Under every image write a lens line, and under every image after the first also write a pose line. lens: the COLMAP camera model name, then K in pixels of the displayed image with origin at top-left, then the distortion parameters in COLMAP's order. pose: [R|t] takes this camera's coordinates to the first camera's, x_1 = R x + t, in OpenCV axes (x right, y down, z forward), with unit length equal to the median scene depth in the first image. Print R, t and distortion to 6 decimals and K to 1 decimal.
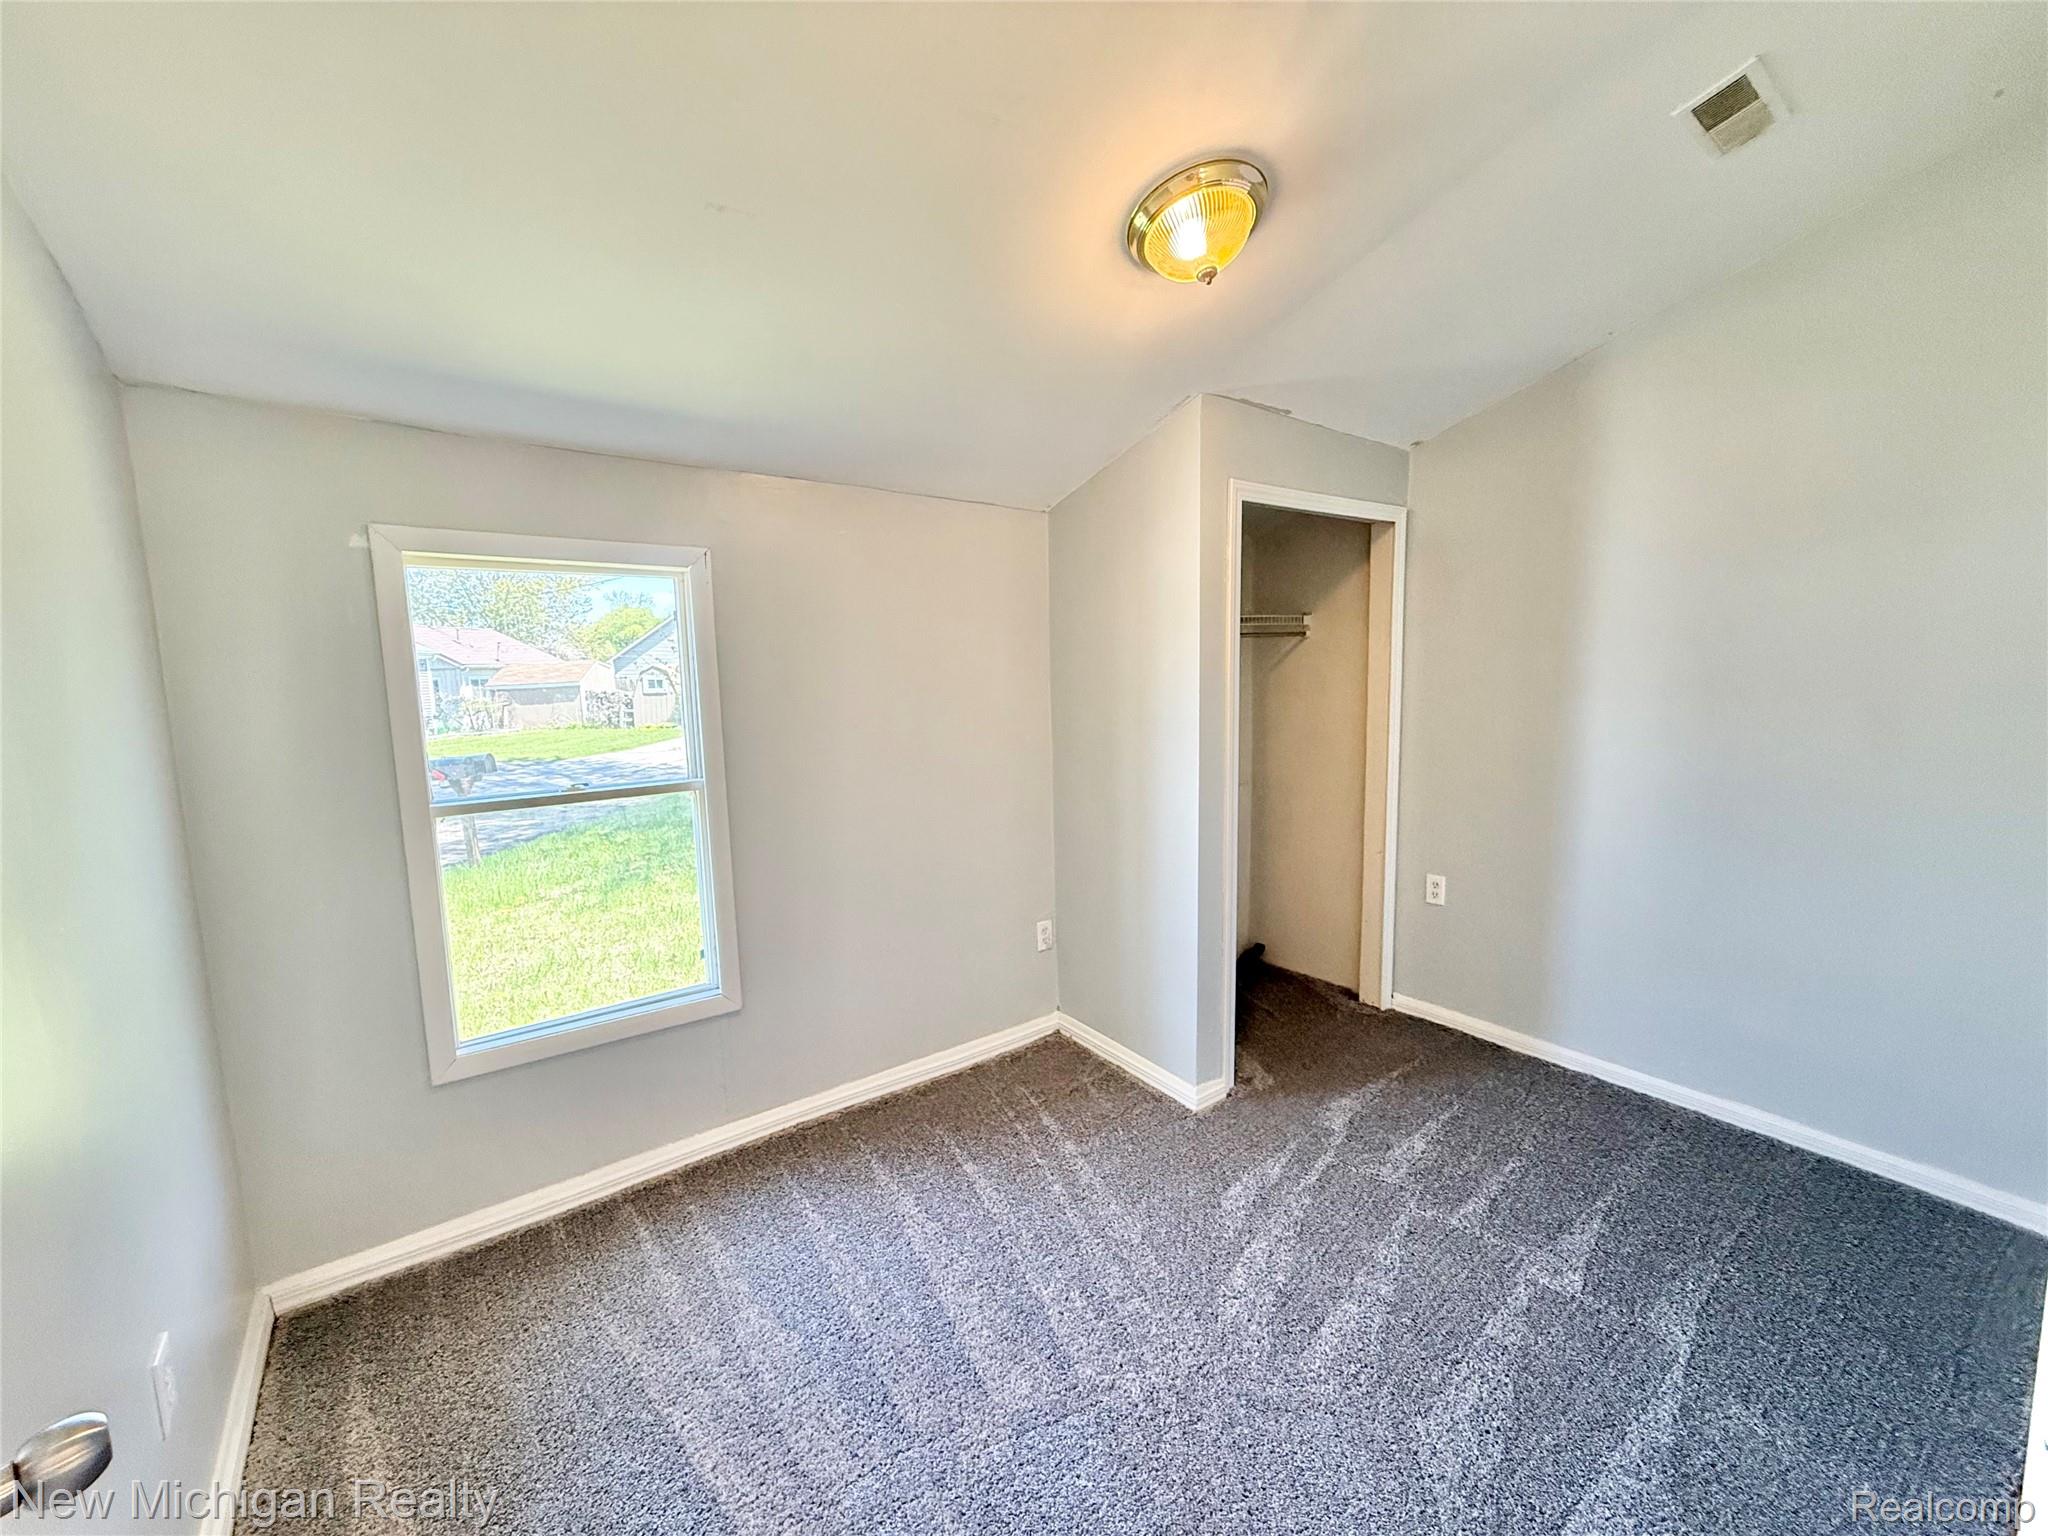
lens RADIAL K [[812.9, 0, 1018.7], [0, 812.9, 766.8], [0, 0, 1]] dist [-0.000166, 0.000151]
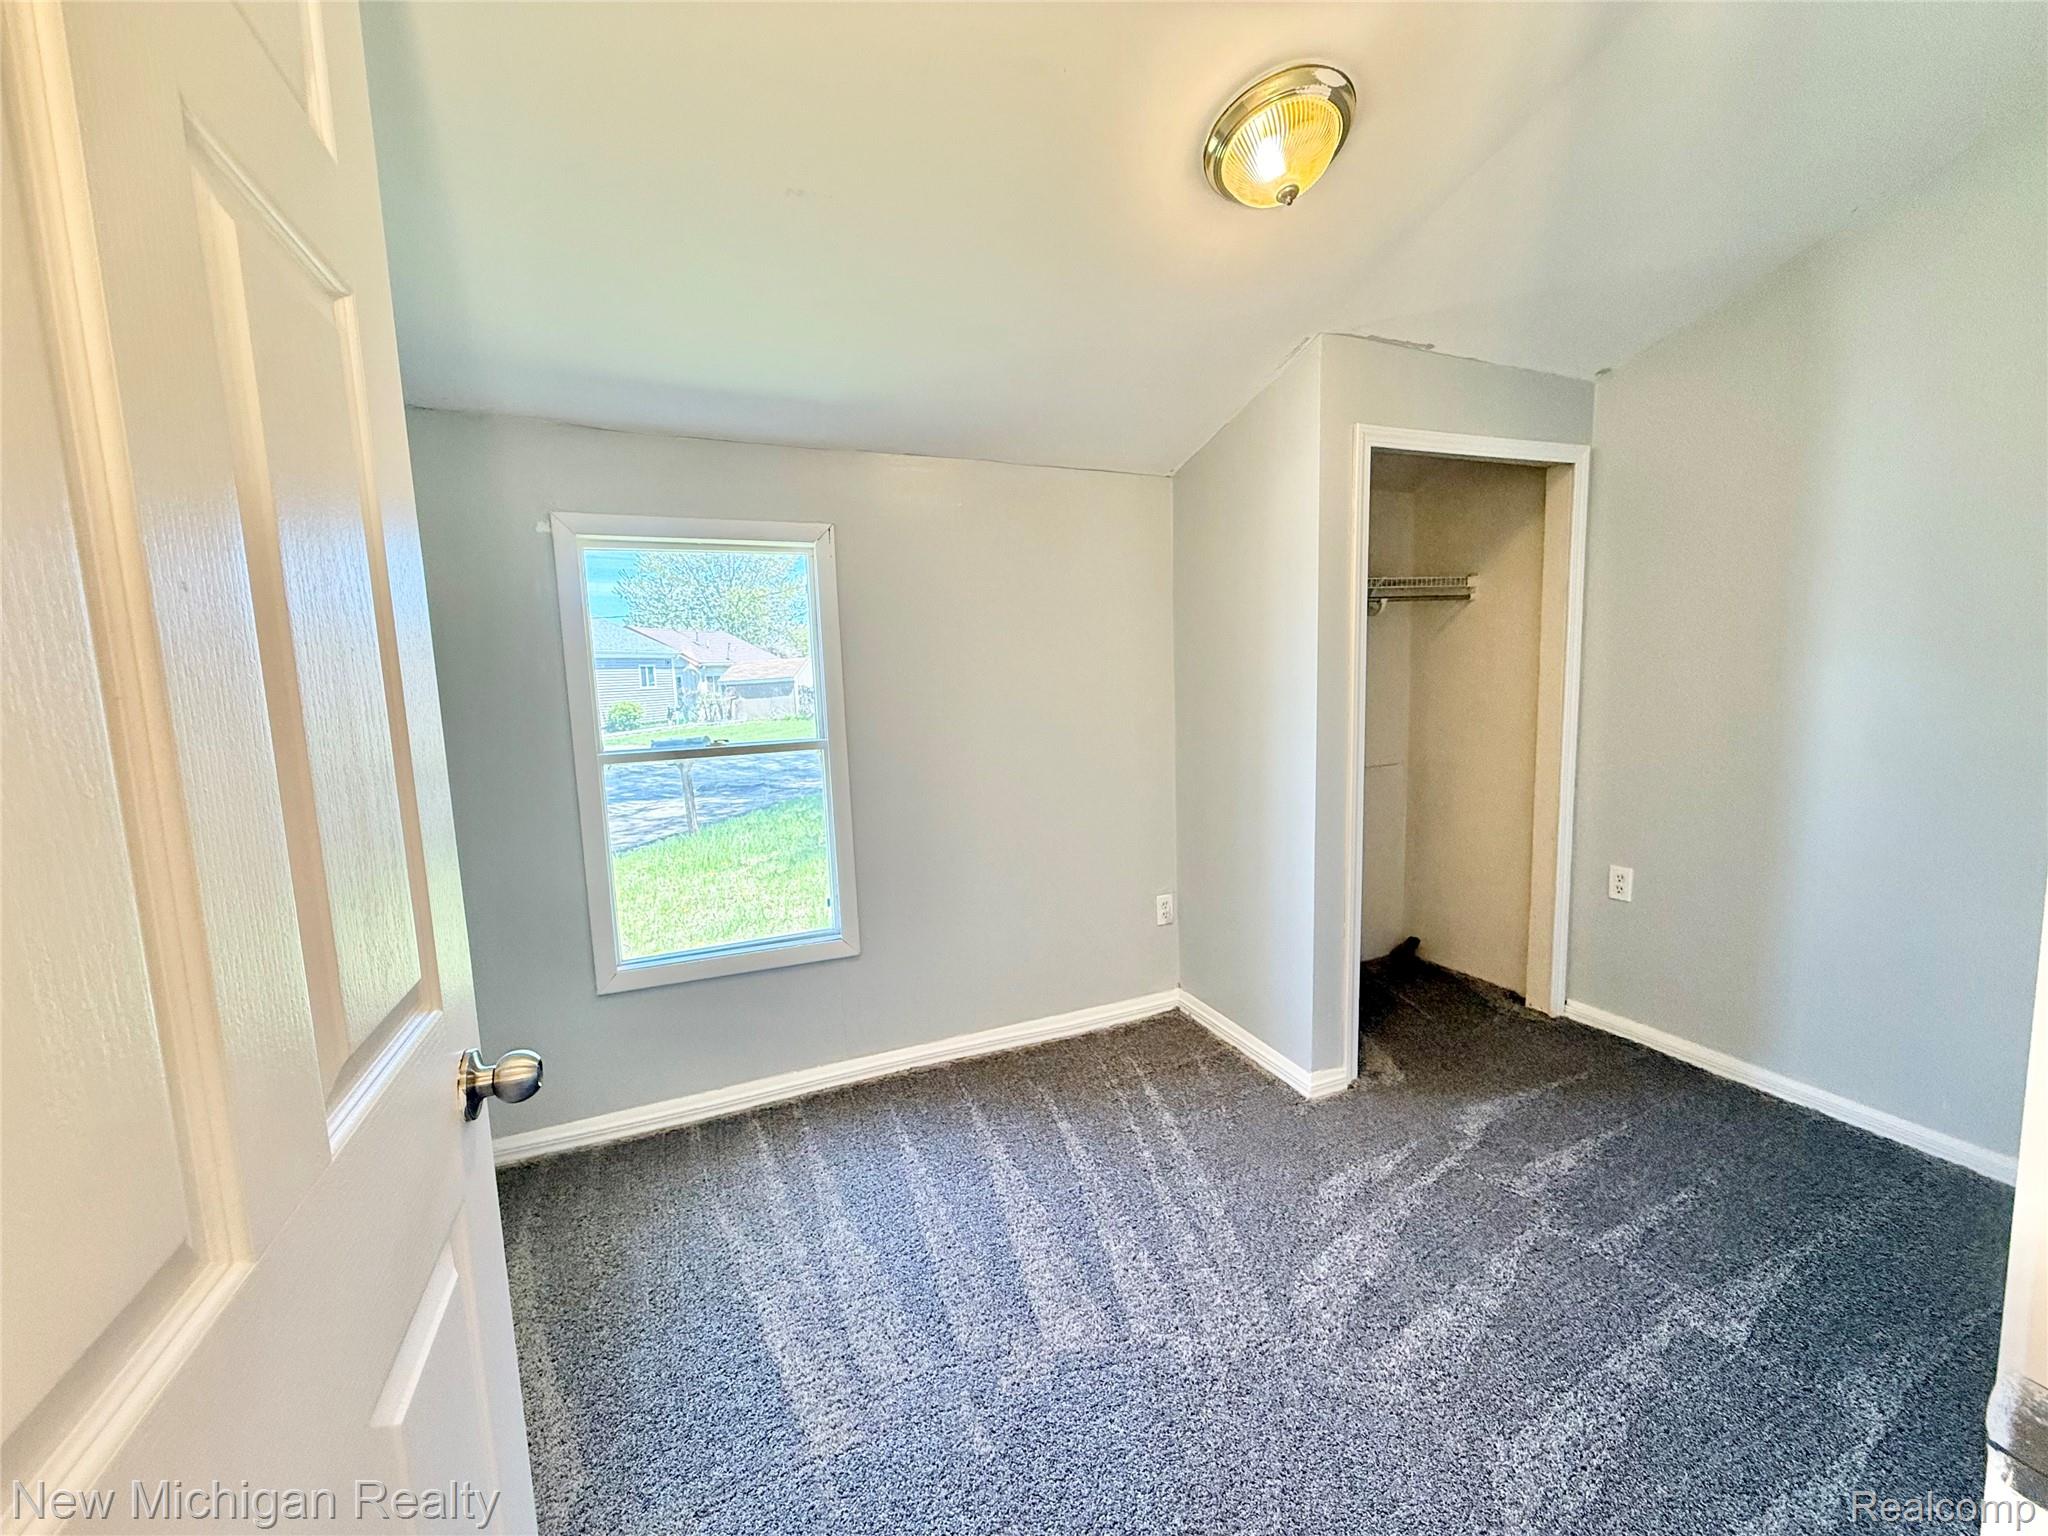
lens RADIAL K [[812.9, 0, 1018.7], [0, 812.9, 766.8], [0, 0, 1]] dist [-0.000166, 0.000151]
pose [[0.973274, 0.017836, -0.228952, 0.121140], [-0.016715, 0.999837, 0.006836, 0.045744], [0.229037, -0.002827, 0.973414, 0.004644]]
